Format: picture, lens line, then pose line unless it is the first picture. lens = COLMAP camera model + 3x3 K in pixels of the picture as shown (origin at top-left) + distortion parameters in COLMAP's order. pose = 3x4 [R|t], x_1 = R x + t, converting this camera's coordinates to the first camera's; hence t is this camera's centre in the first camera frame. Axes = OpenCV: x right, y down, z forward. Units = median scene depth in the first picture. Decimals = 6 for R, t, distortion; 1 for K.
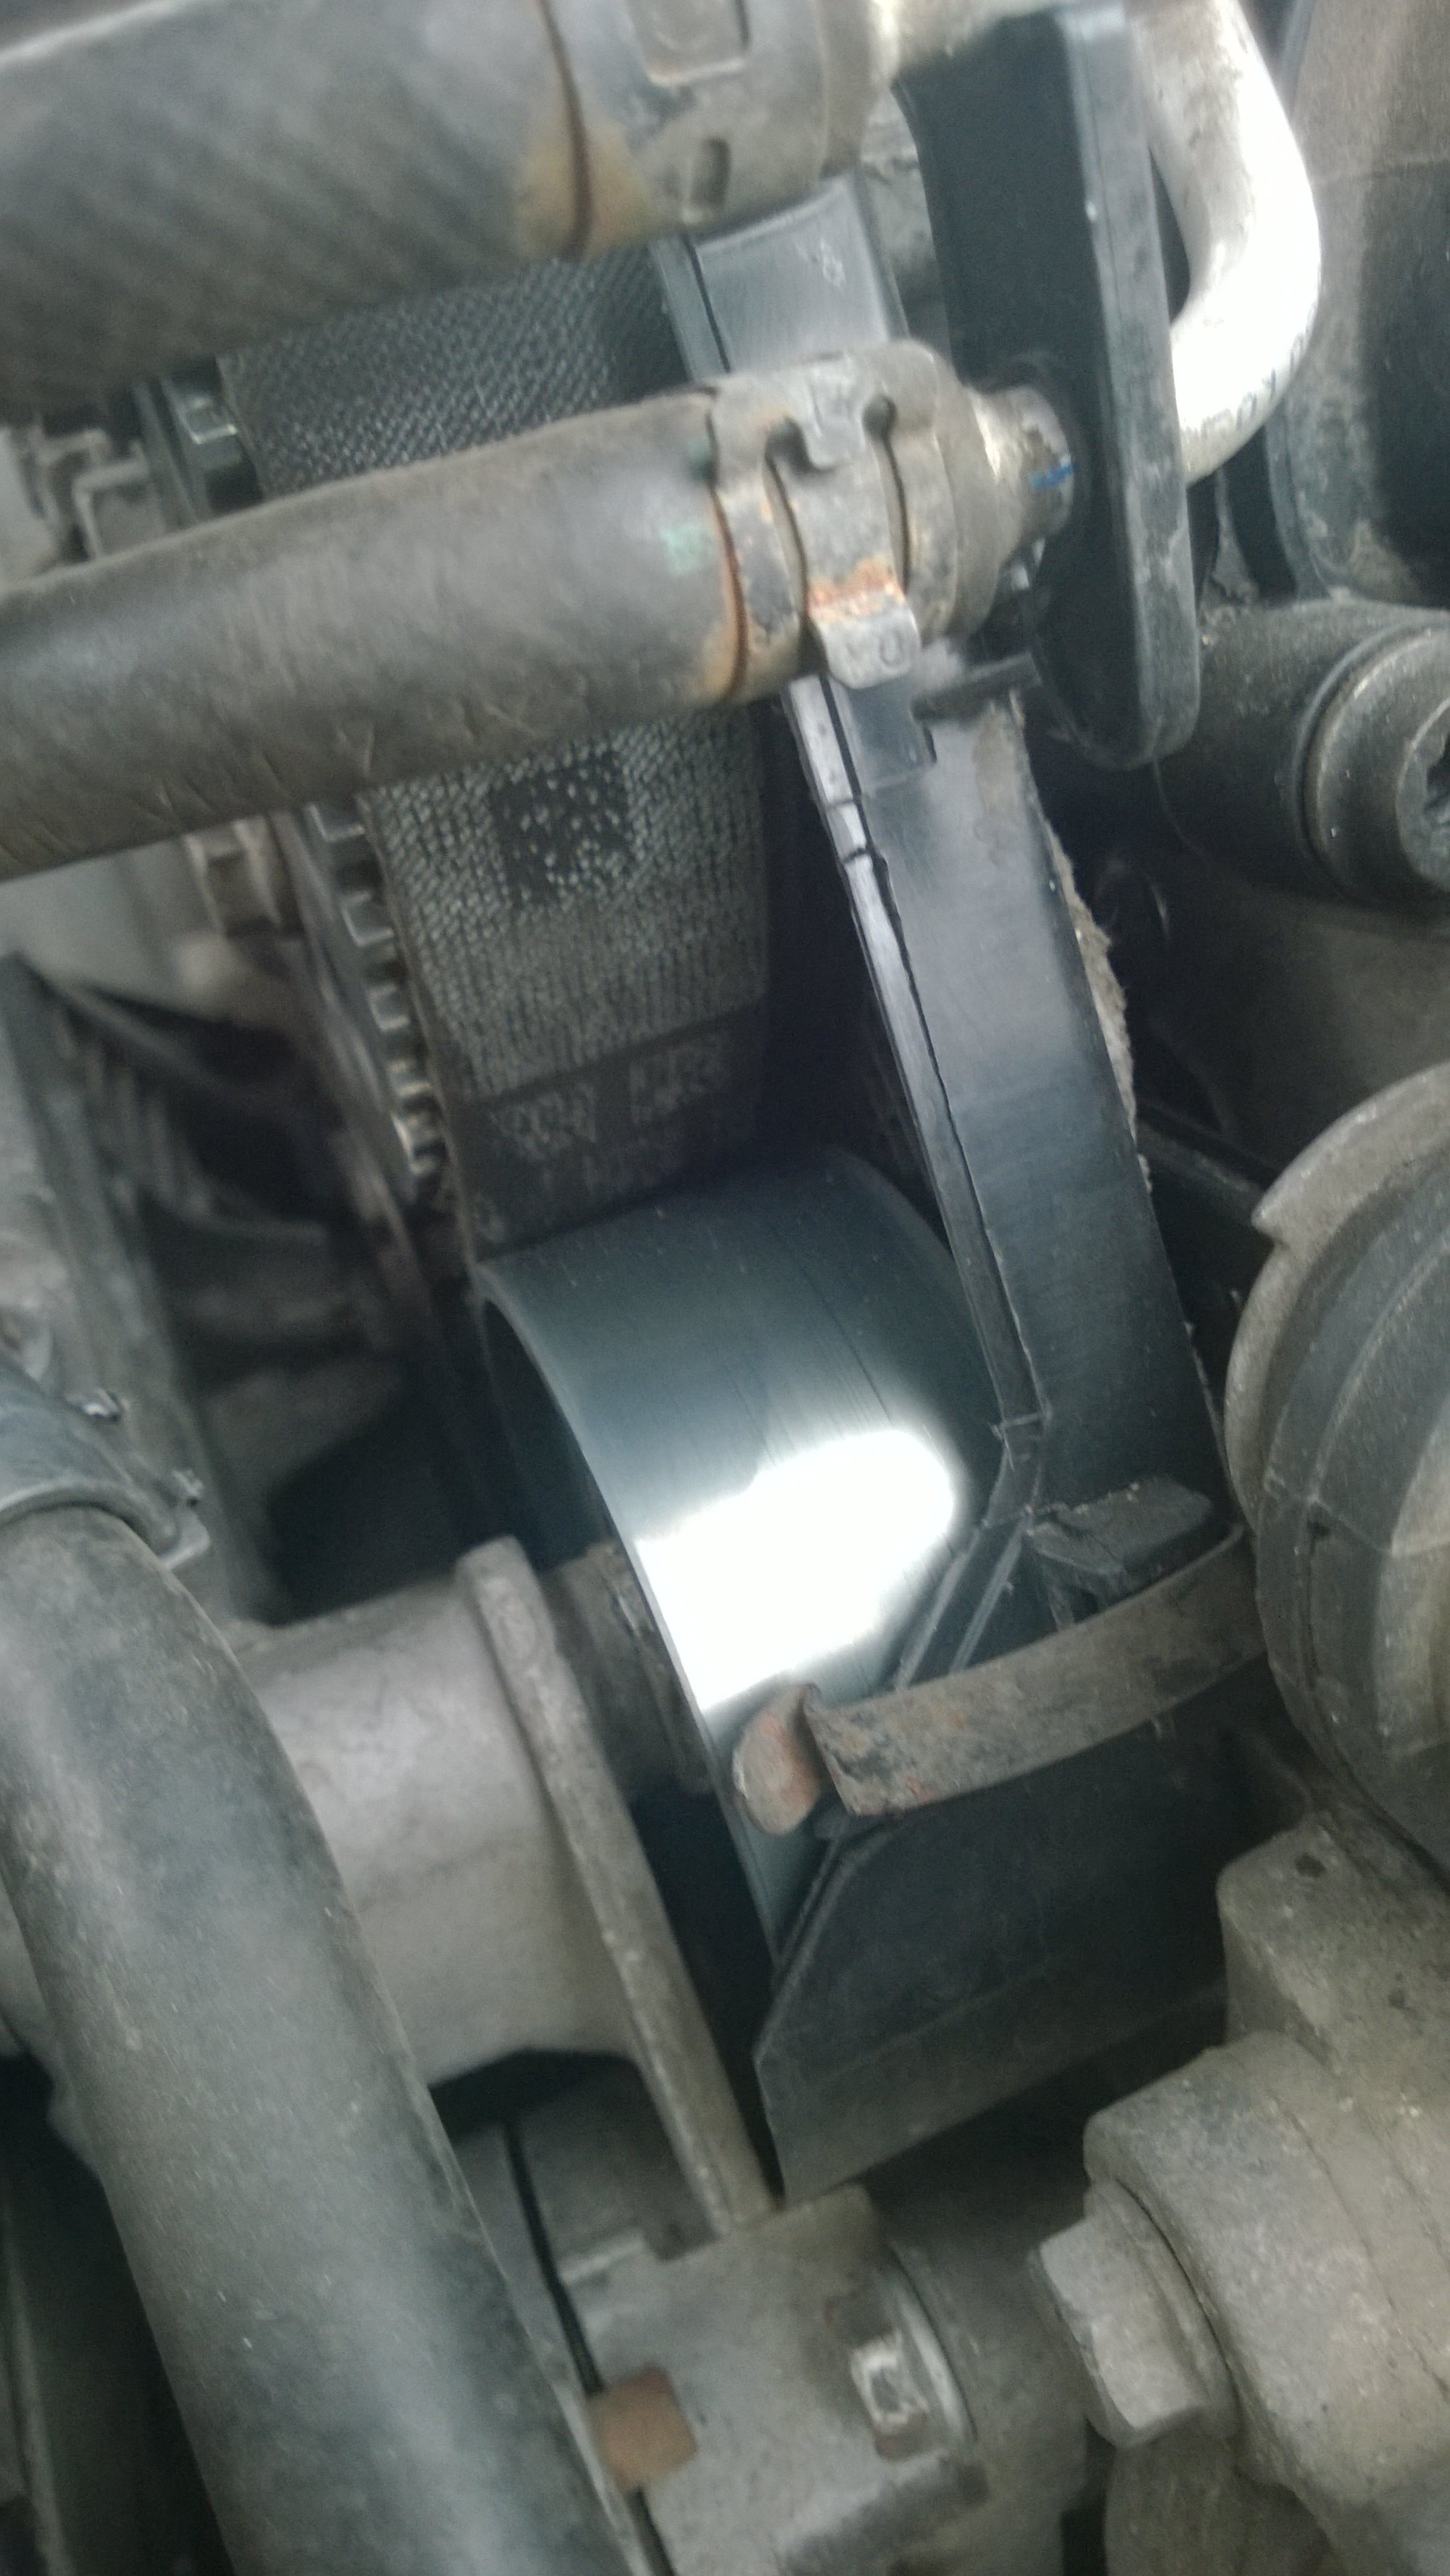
lens RADIAL K [[2027.7, 0, 725.0], [0, 2027.7, 1288.0], [0, 0, 1]] dist [-0.002717, -0.111574]
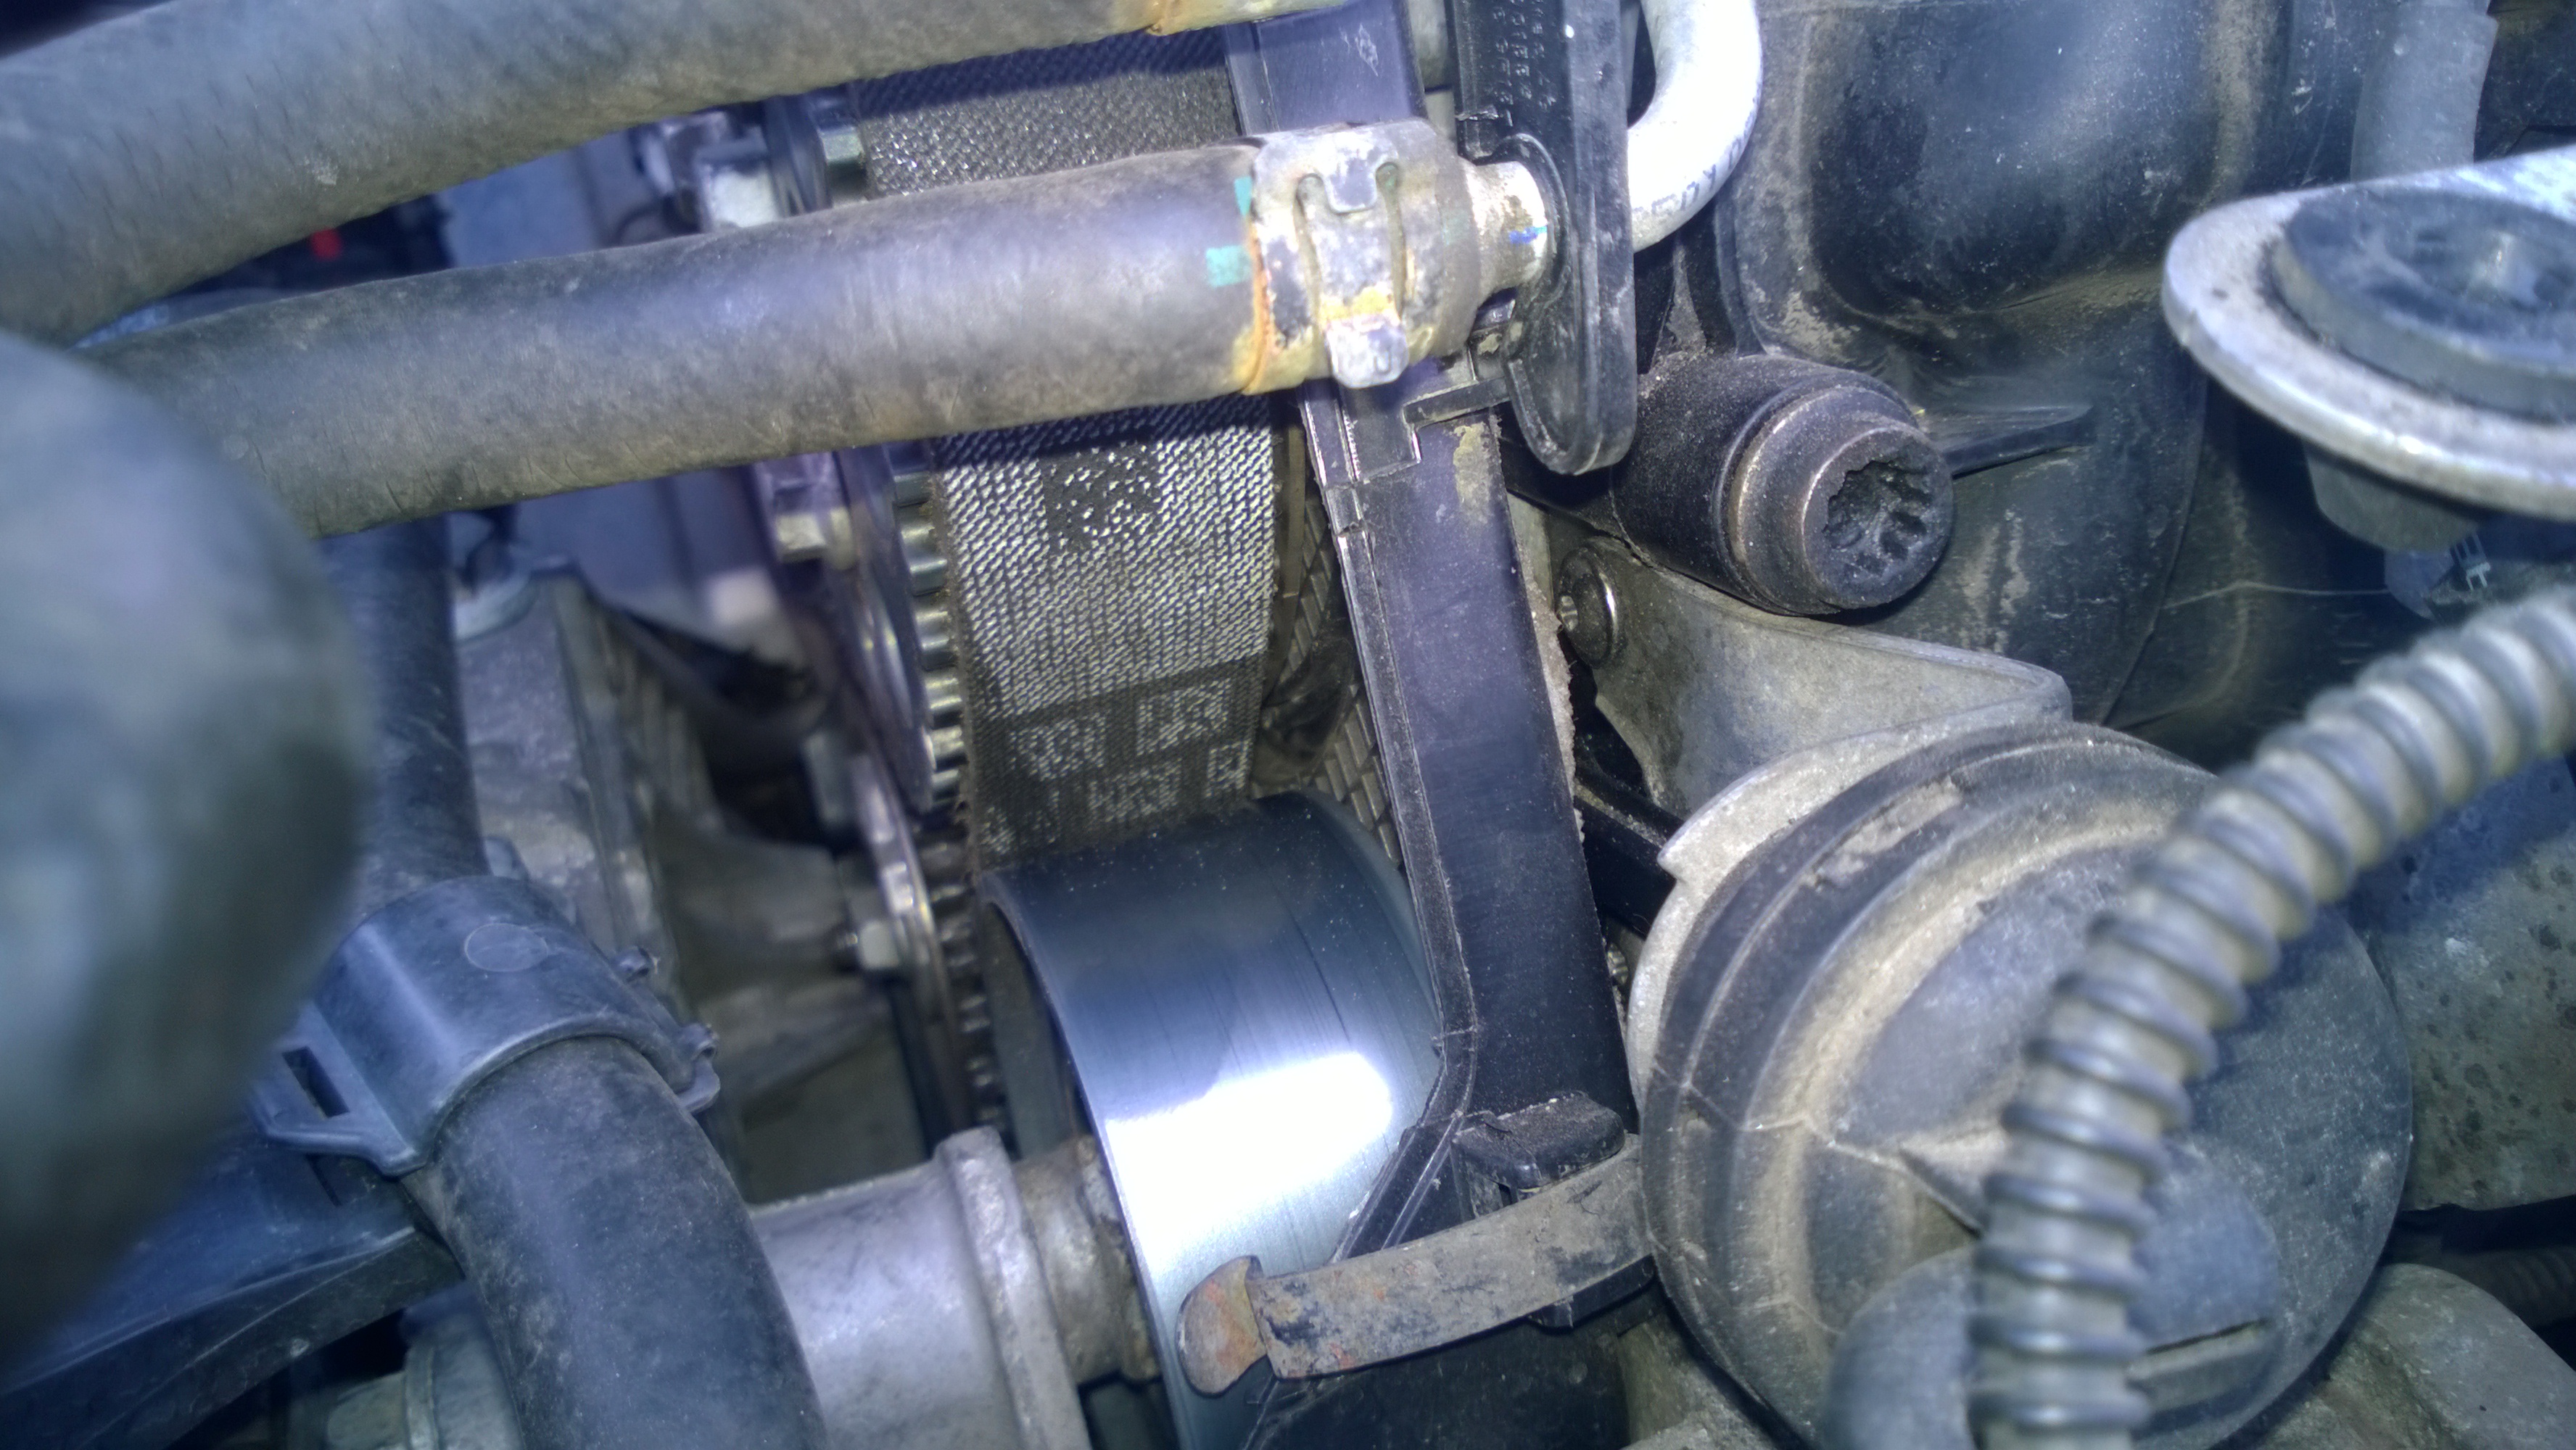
lens RADIAL K [[1982.6, 0, 1288.0], [0, 1982.6, 725.0], [0, 0, 1]] dist [0.059949, -0.285637]
pose [[0.995869, 0.085453, 0.030691, 0.003705], [-0.081022, 0.988916, -0.124418, 0.043688], [-0.040983, 0.121417, 0.991755, -0.124294]]
